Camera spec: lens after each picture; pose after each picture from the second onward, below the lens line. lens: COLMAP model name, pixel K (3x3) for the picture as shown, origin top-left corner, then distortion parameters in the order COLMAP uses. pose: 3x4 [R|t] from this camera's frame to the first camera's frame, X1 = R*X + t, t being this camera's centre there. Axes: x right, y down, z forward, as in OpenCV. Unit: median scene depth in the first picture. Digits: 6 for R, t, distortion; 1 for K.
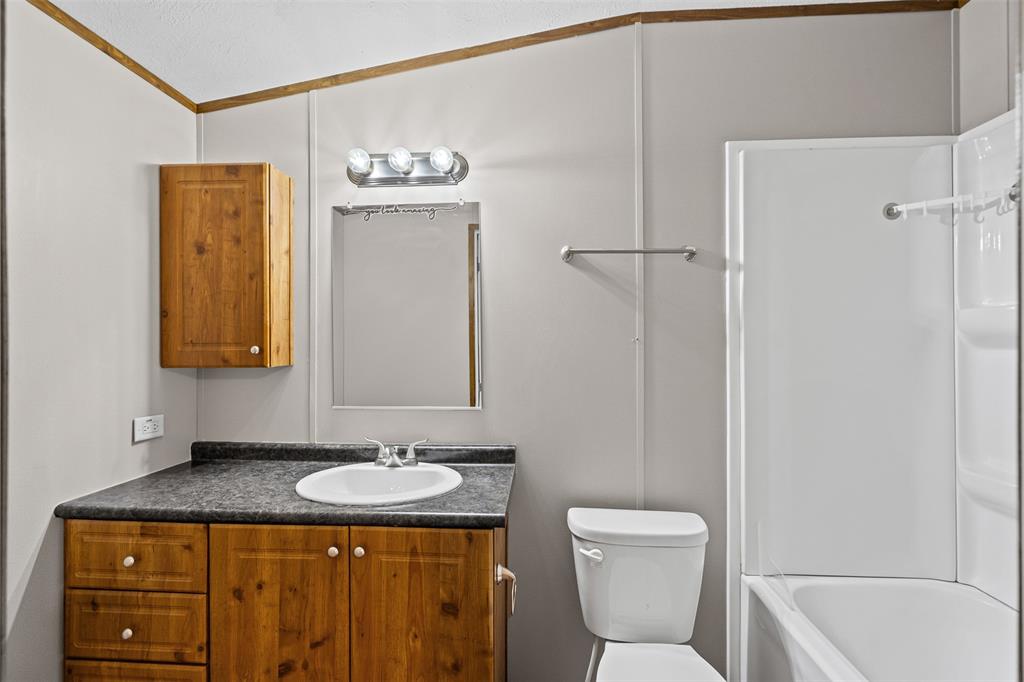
lens RADIAL K [[470.9, 0, 509.3], [0, 470.9, 343.2], [0, 0, 1]] dist [0.007625, -0.000291]
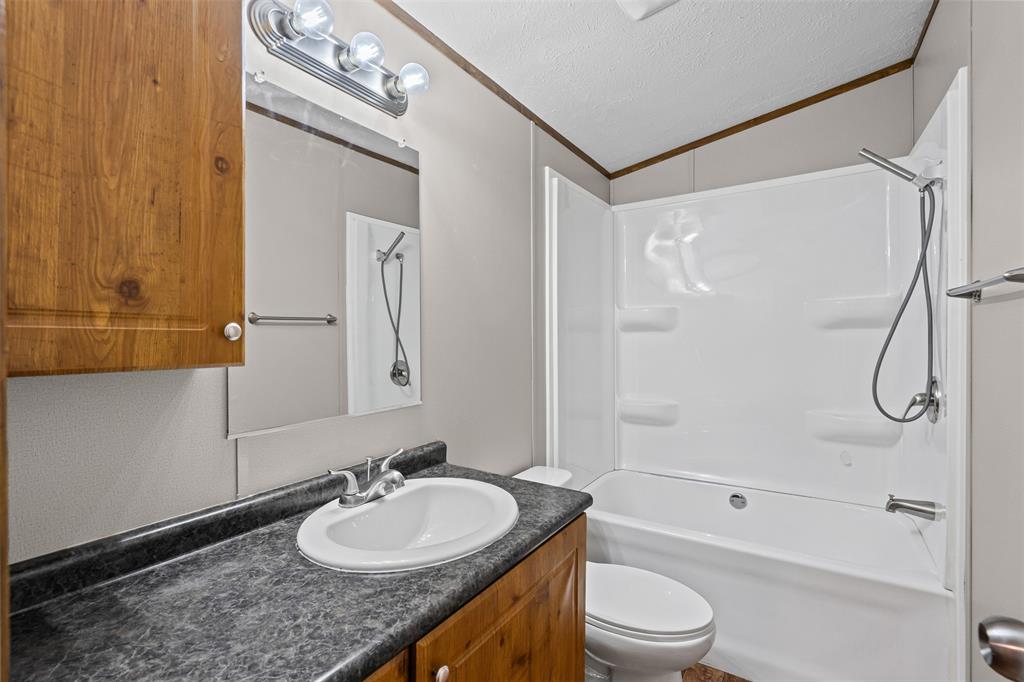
lens RADIAL K [[470.9, 0, 509.5], [0, 470.9, 333.5], [0, 0, 1]] dist [0.007625, -0.000291]
pose [[0.481089, 0.010311, 0.876611, -0.878313], [-0.005828, 0.999946, -0.008563, 0.021147], [-0.876653, -0.000990, 0.481123, 0.597844]]
